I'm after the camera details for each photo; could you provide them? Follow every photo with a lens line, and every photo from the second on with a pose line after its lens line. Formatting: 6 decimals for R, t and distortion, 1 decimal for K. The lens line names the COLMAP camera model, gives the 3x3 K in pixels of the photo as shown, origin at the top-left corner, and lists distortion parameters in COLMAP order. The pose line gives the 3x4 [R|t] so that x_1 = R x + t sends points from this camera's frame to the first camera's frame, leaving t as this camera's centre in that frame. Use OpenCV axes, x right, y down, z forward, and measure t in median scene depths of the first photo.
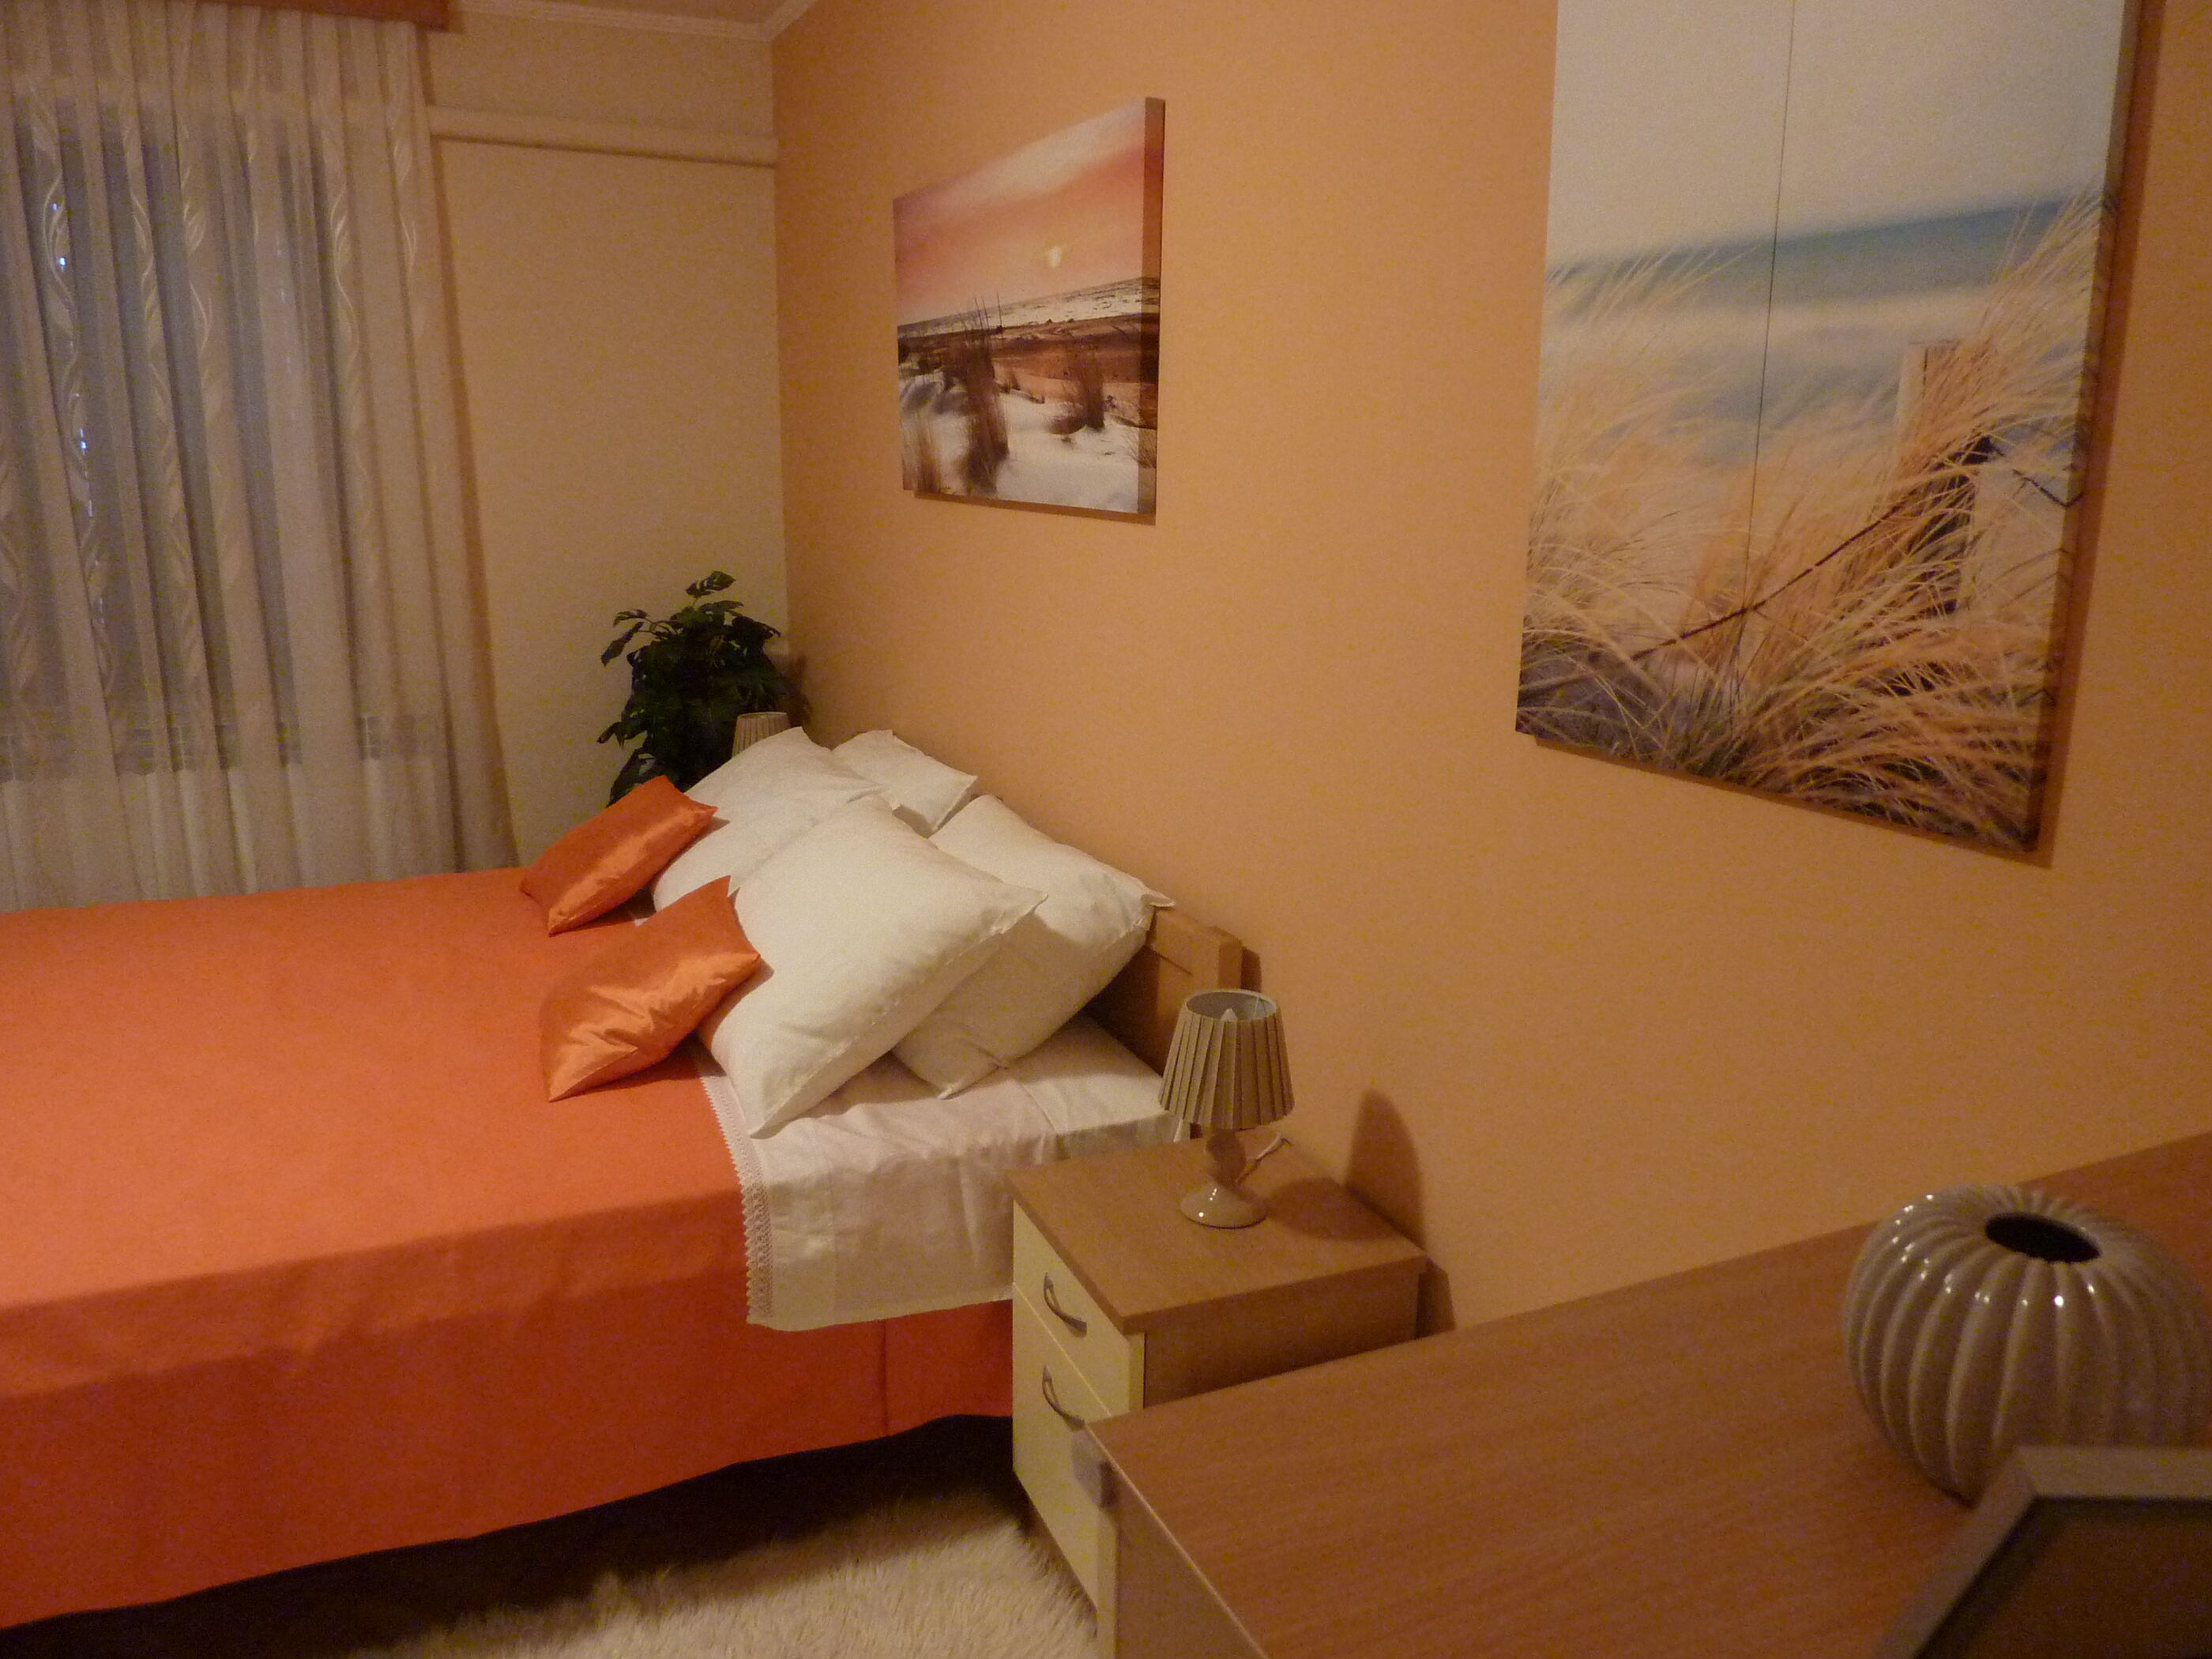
lens RADIAL K [[1643.0, 0, 1112.1], [0, 1643.0, 834.6], [0, 0, 1]] dist [-0.023500, -0.010846]
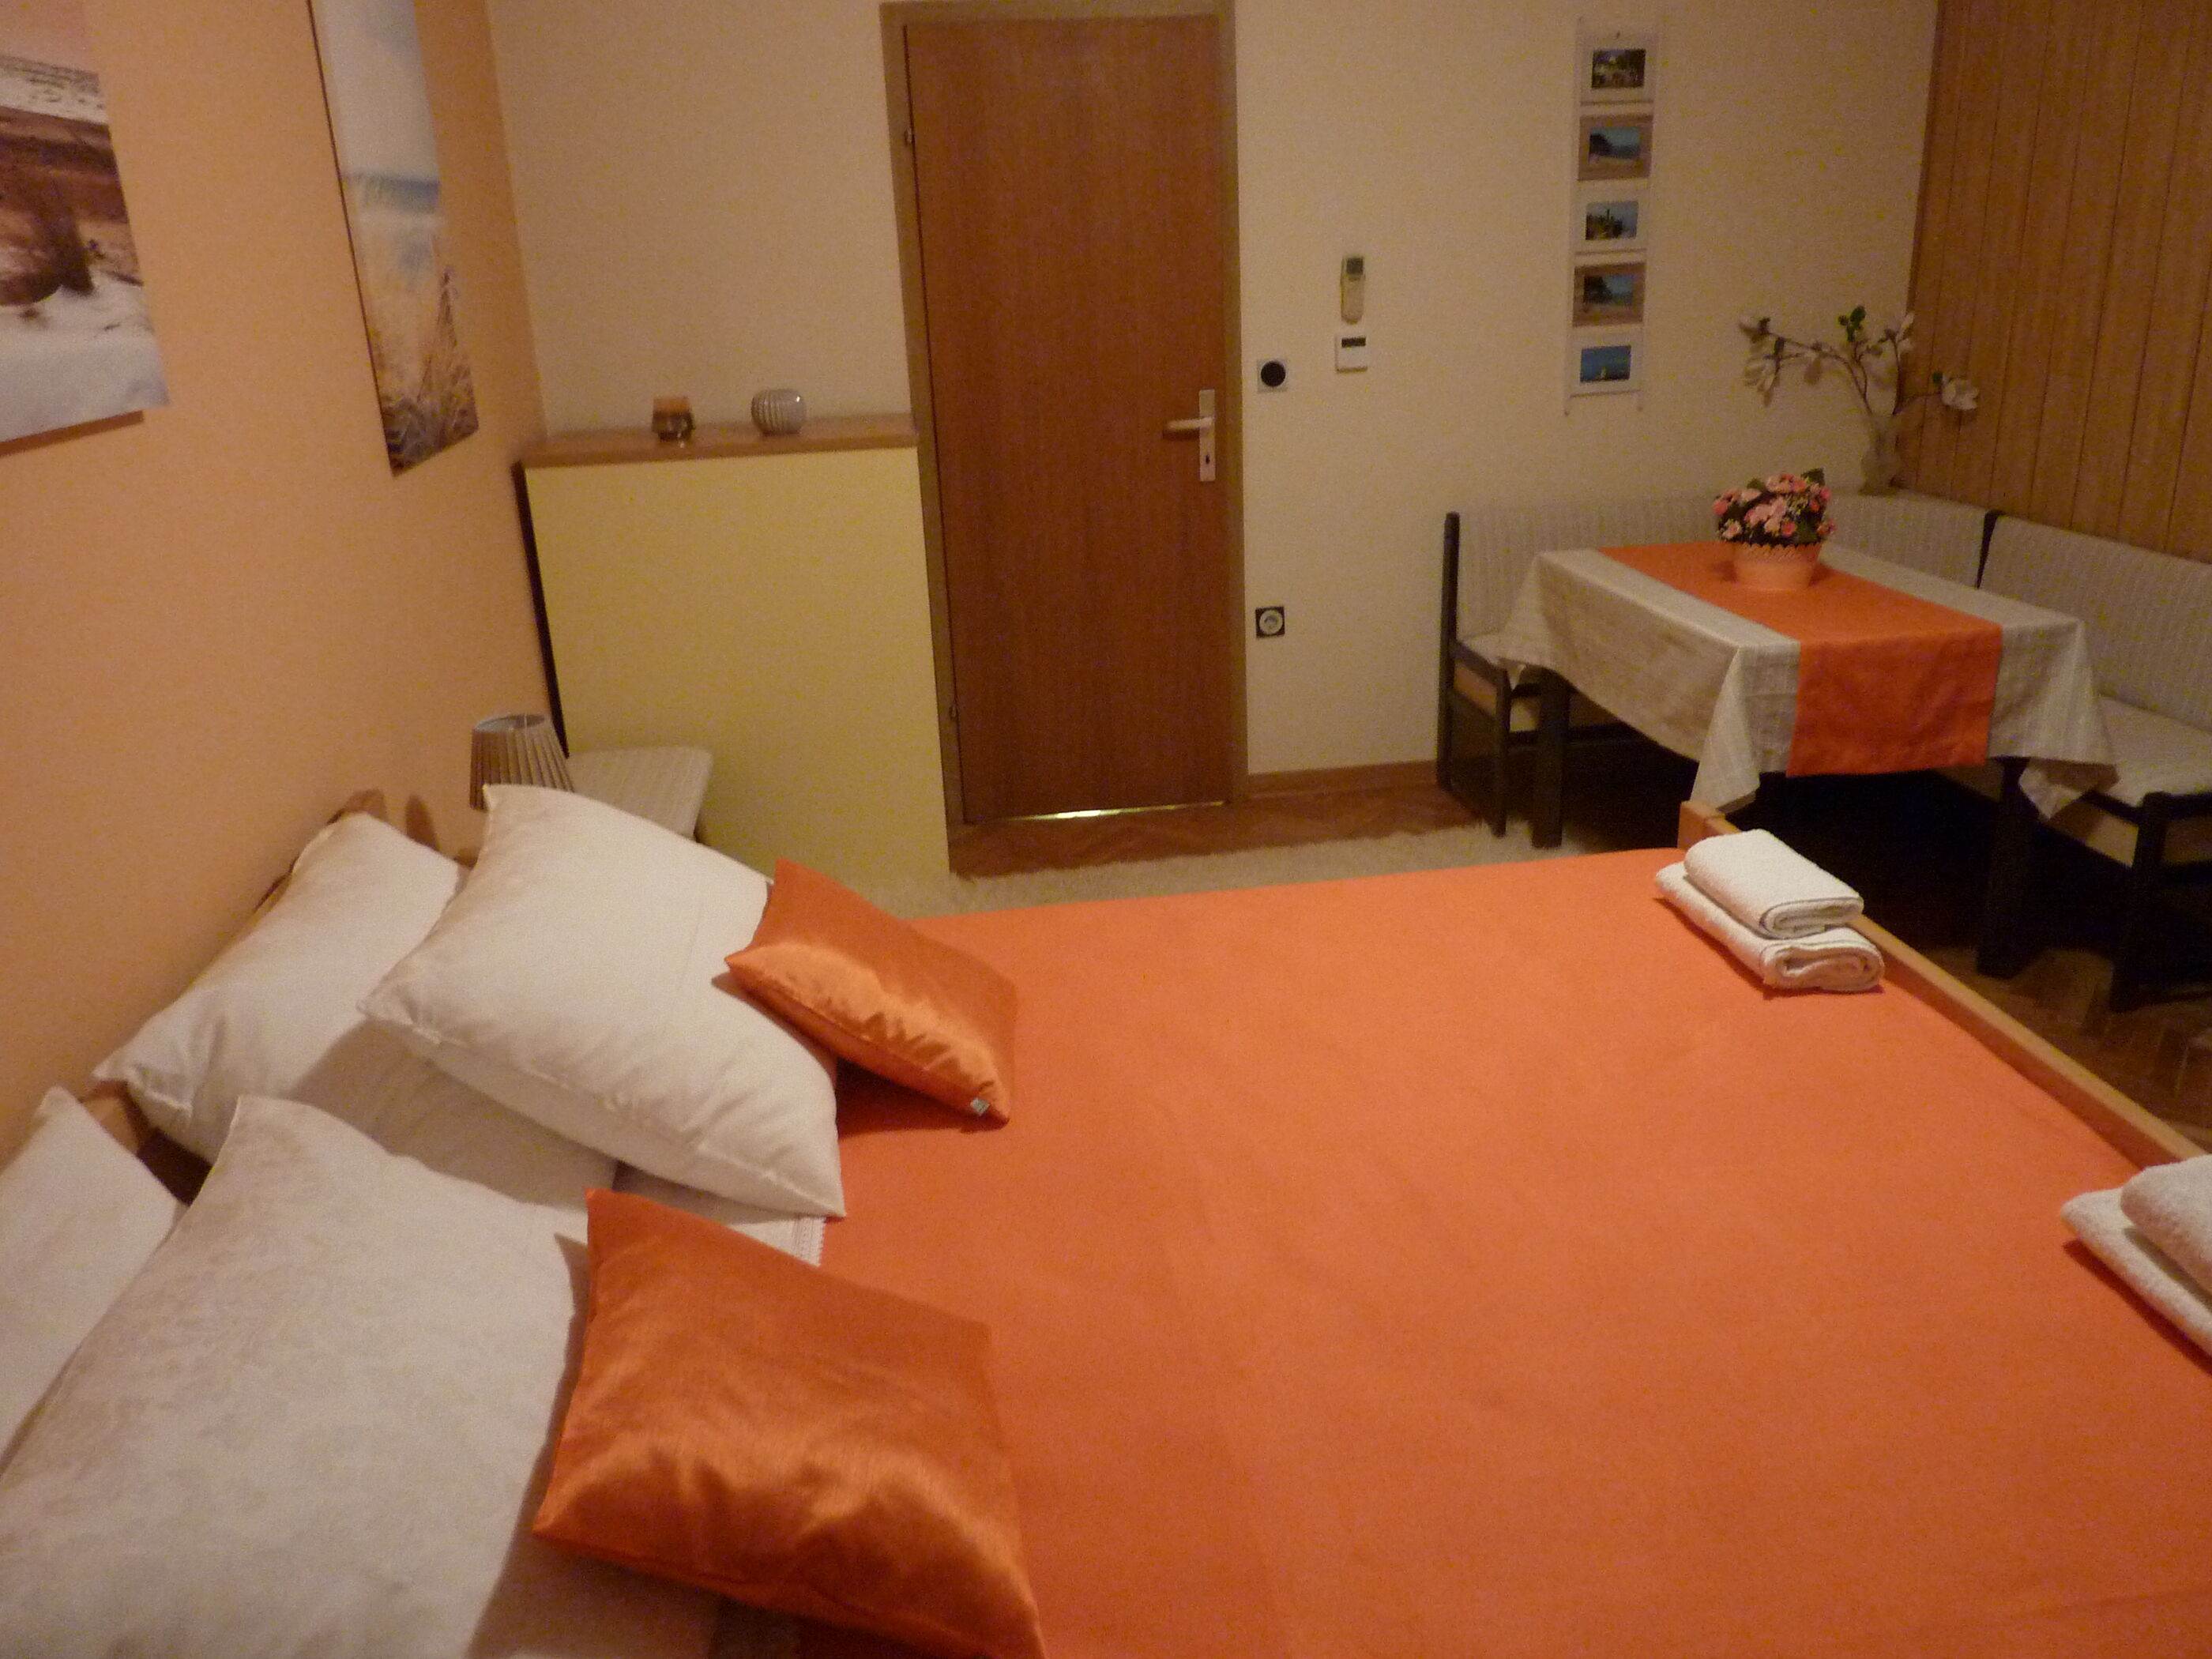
lens RADIAL K [[1643.0, 0, 1119.7], [0, 1643.0, 836.0], [0, 0, 1]] dist [-0.023500, -0.010846]
pose [[-0.958665, -0.077747, 0.273709, -0.616104], [0.088158, 0.833450, 0.545517, -0.398802], [-0.270535, 0.547098, -0.792145, 1.584860]]
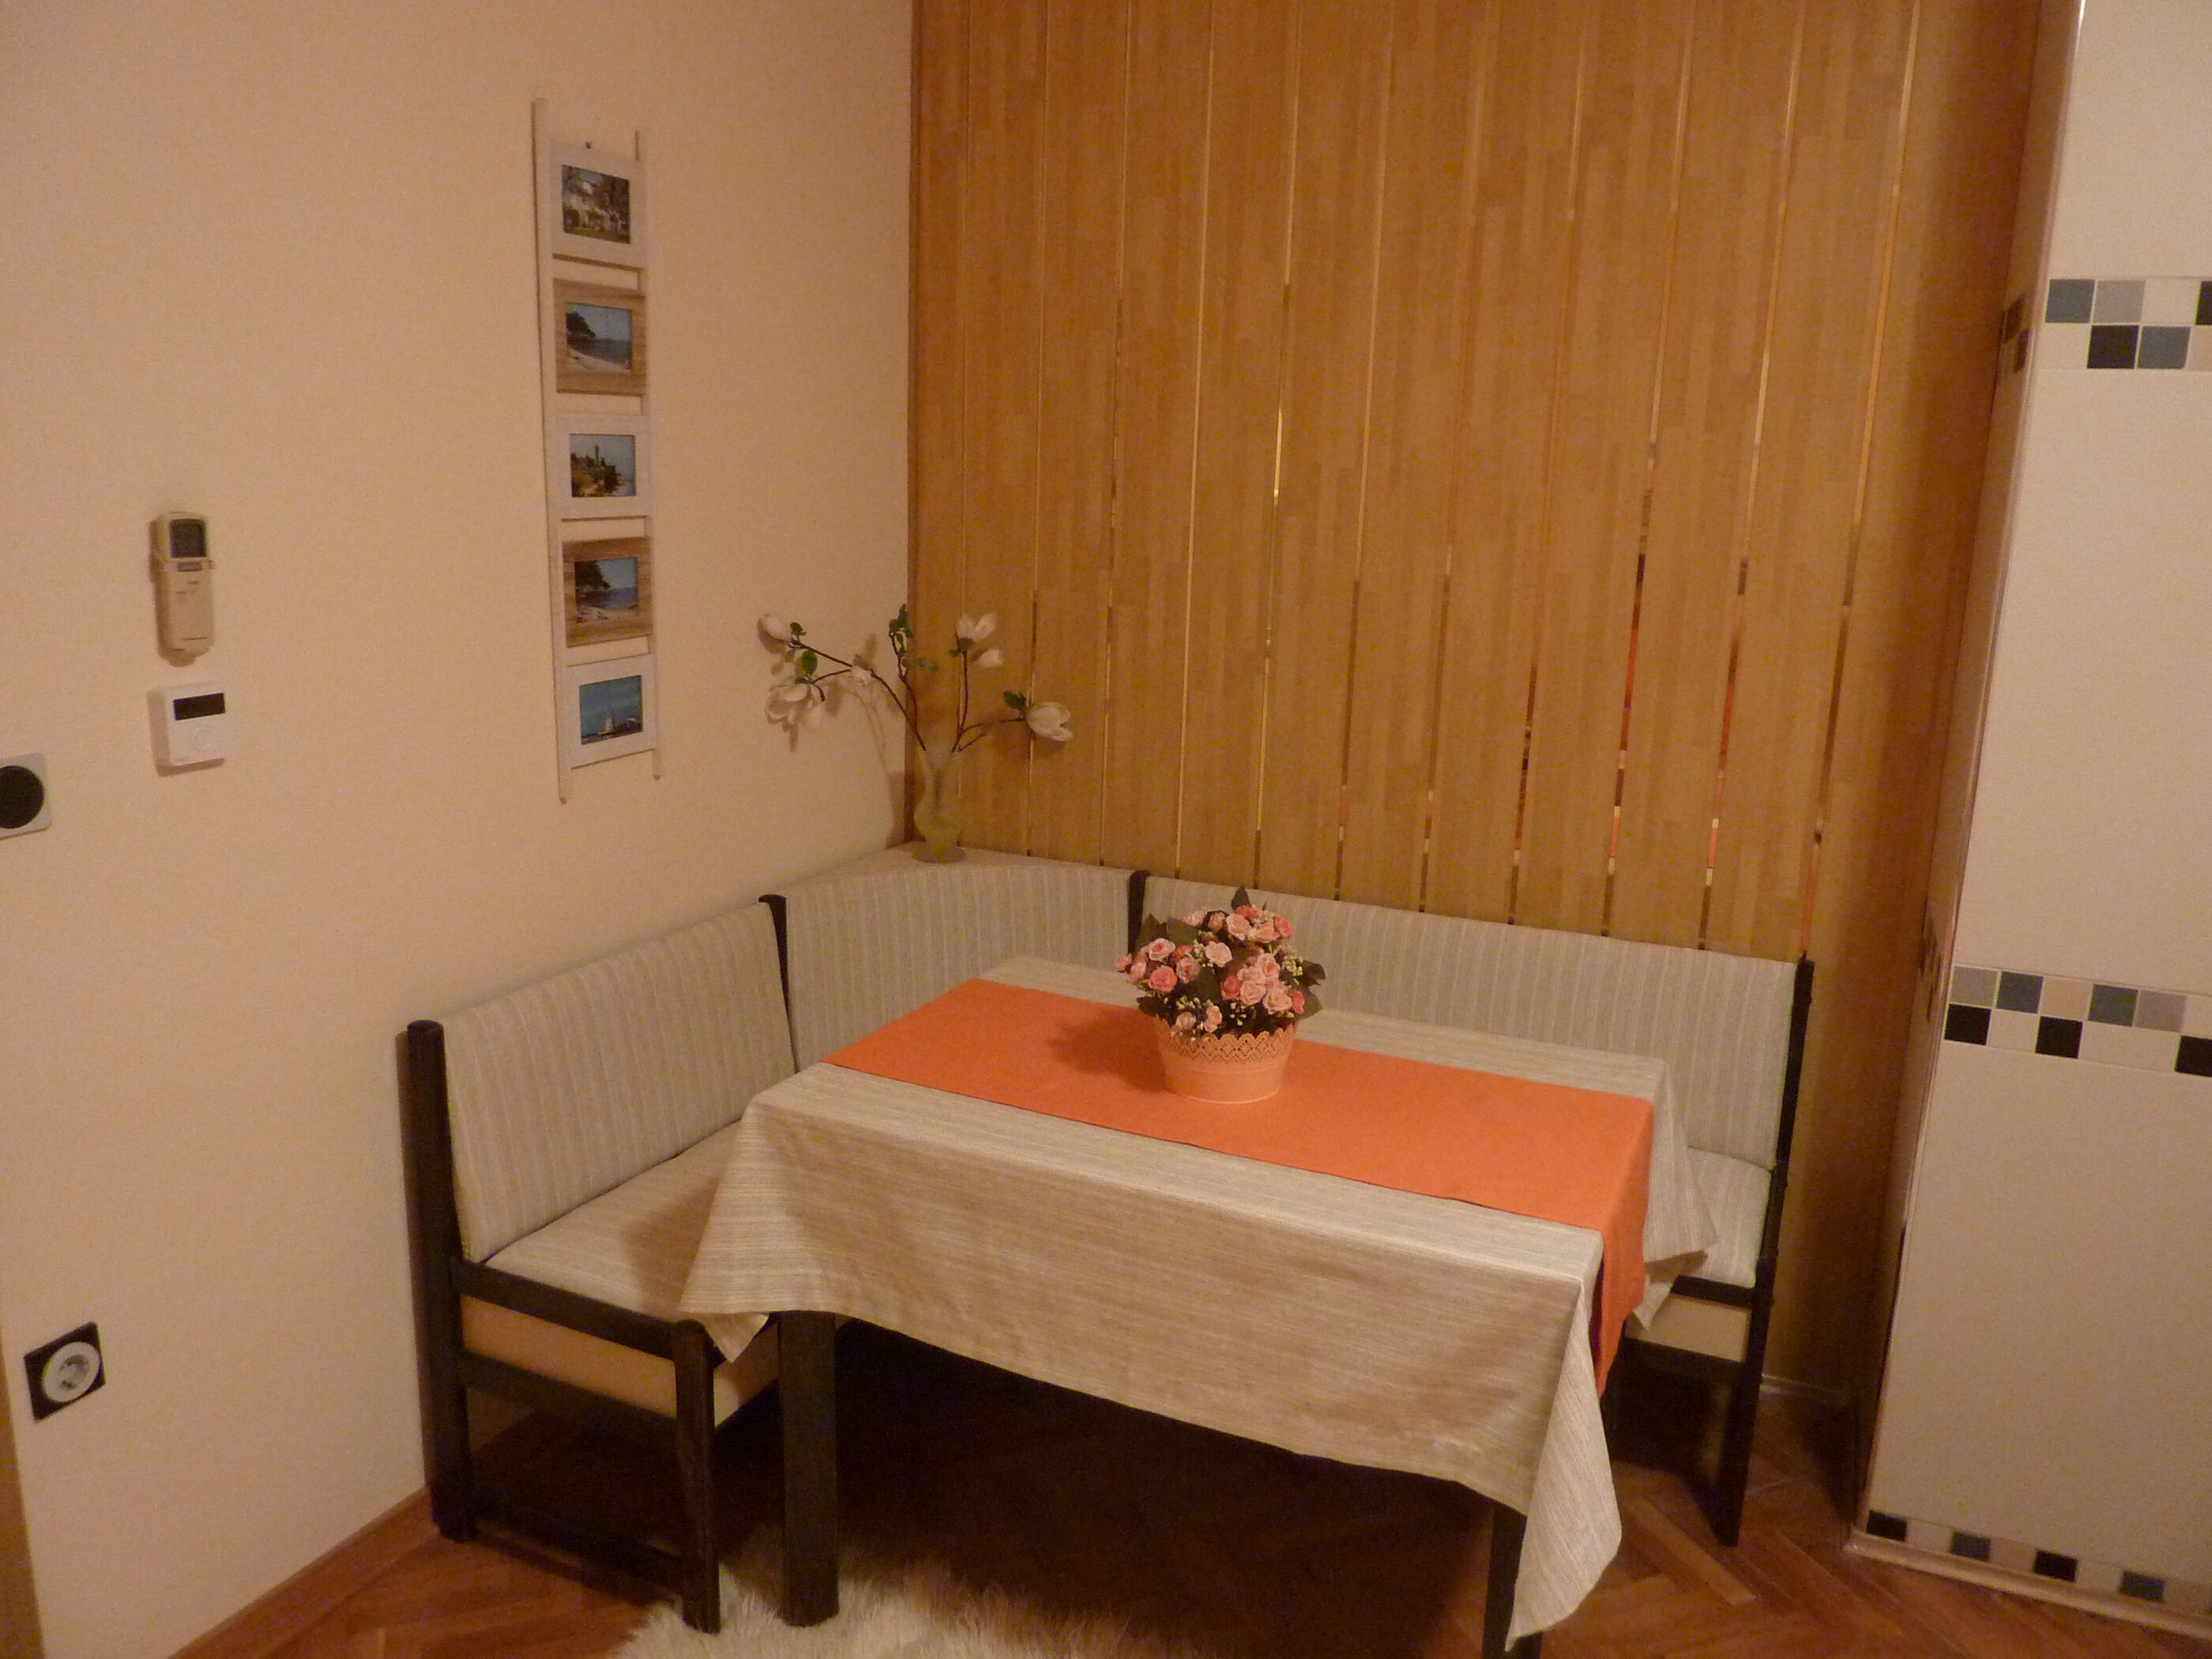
lens RADIAL K [[1643.0, 0, 1125.9], [0, 1643.0, 828.0], [0, 0, 1]] dist [-0.023500, -0.010846]
pose [[-0.752284, 0.099293, -0.651314, -0.173634], [-0.196921, 0.909500, 0.366103, -0.179279], [0.628721, 0.403671, -0.664650, 0.669661]]
